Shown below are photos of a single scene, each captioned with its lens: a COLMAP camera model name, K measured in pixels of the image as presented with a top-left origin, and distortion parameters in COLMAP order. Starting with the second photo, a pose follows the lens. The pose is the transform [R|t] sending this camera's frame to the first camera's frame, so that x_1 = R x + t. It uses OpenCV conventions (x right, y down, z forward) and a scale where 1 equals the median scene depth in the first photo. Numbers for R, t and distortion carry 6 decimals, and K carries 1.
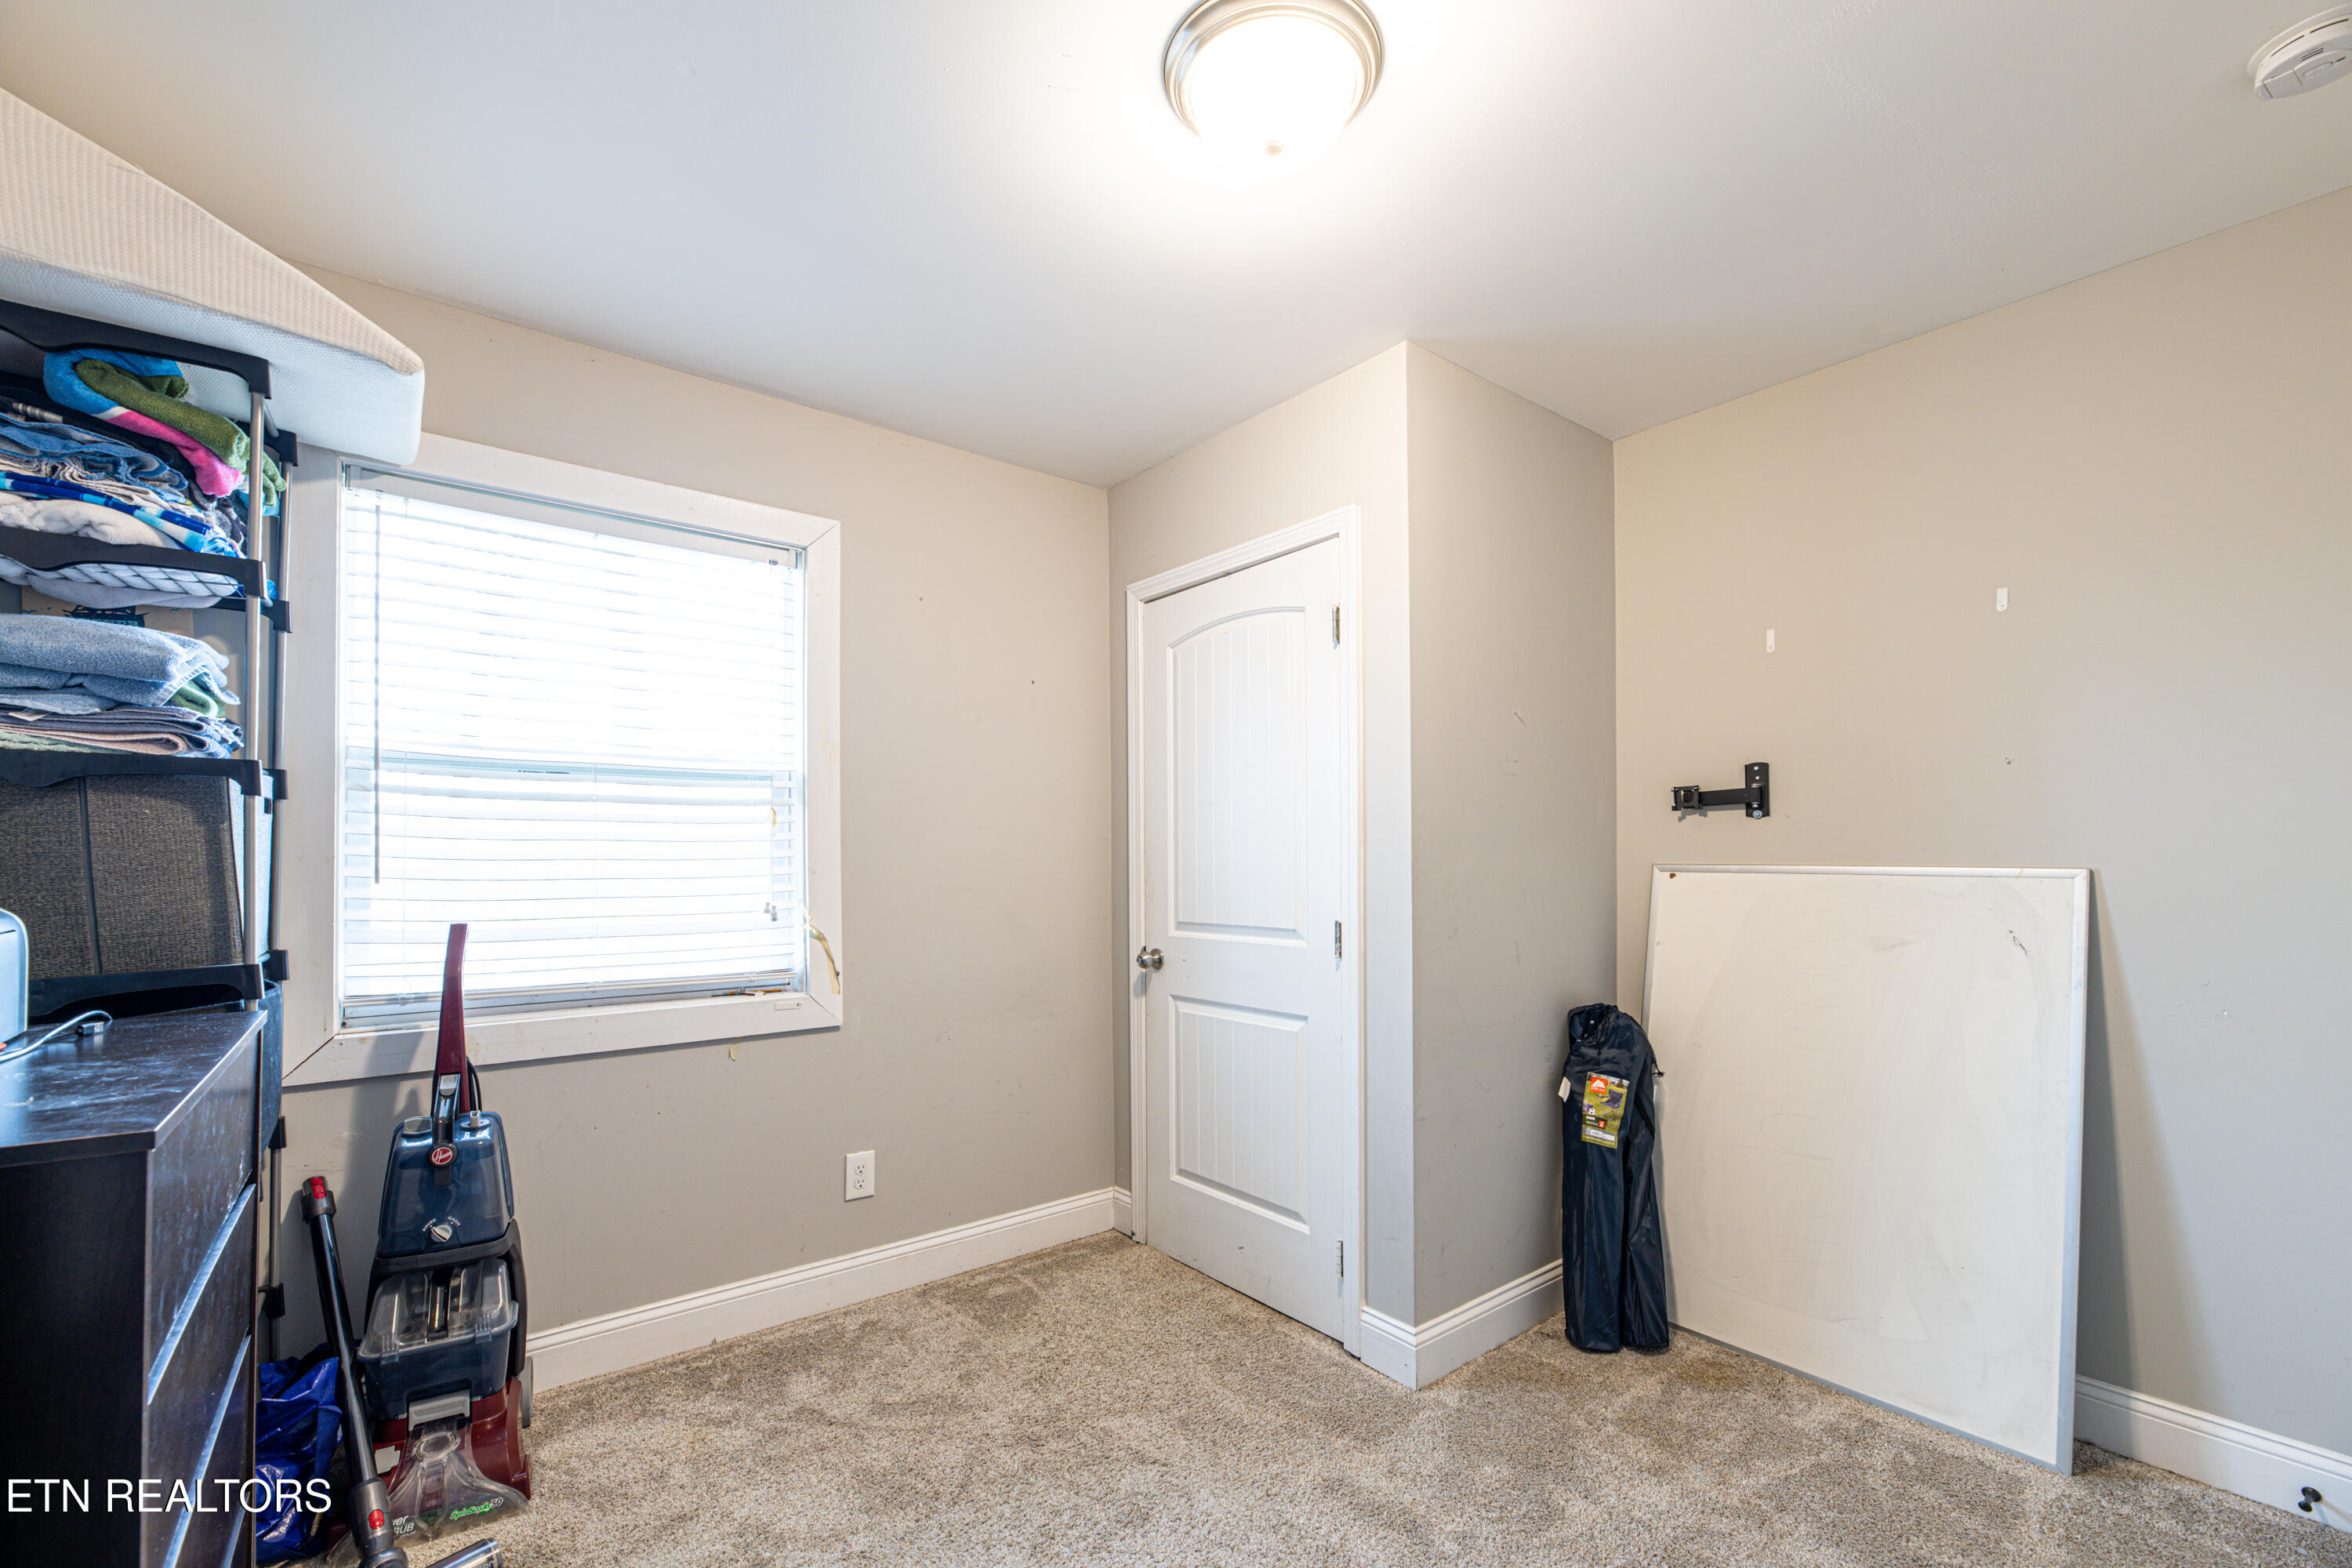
lens RADIAL K [[964.2, 0, 1168.5], [0, 964.2, 842.7], [0, 0, 1]] dist [-0.000255, -0.000043]
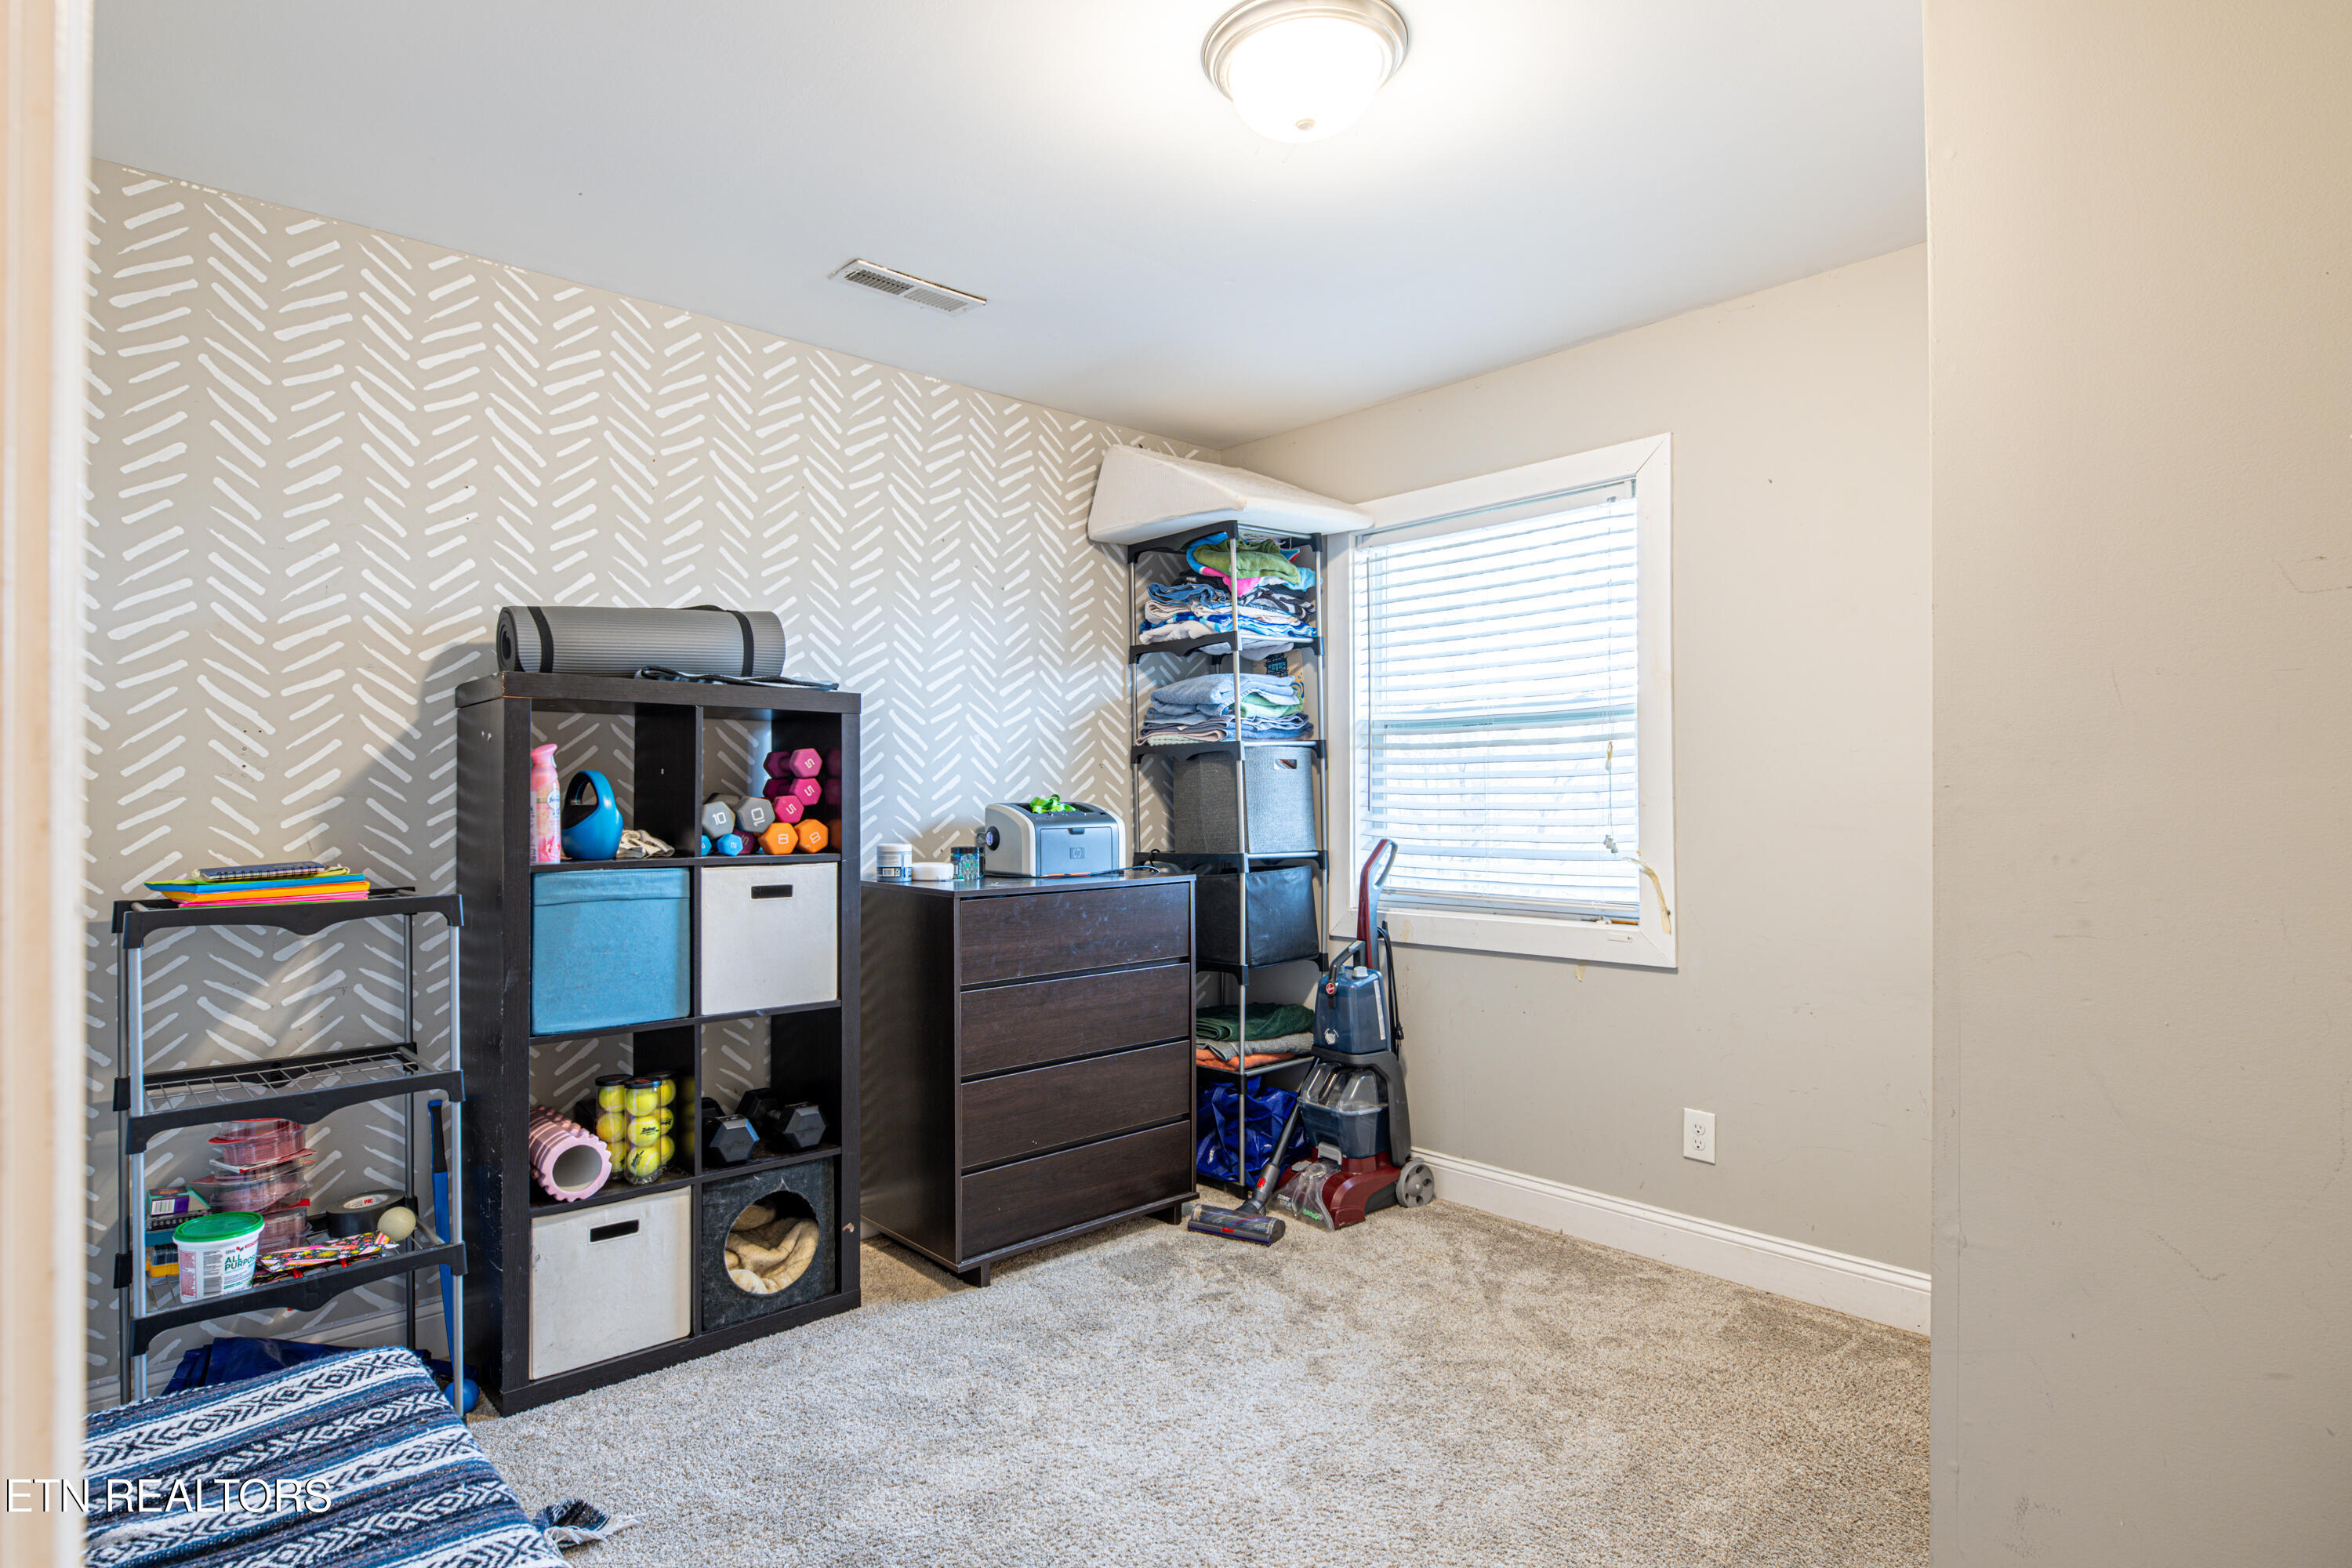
lens RADIAL K [[1239.0, 0, 1176.0], [0, 1239.0, 784.0], [0, 0, 1]] dist [-0.000276, 0.000249]
pose [[0.085887, -0.010735, -0.996247, 0.921383], [0.024360, 0.999666, -0.008672, 0.008893], [0.996007, -0.023524, 0.086120, 0.461952]]
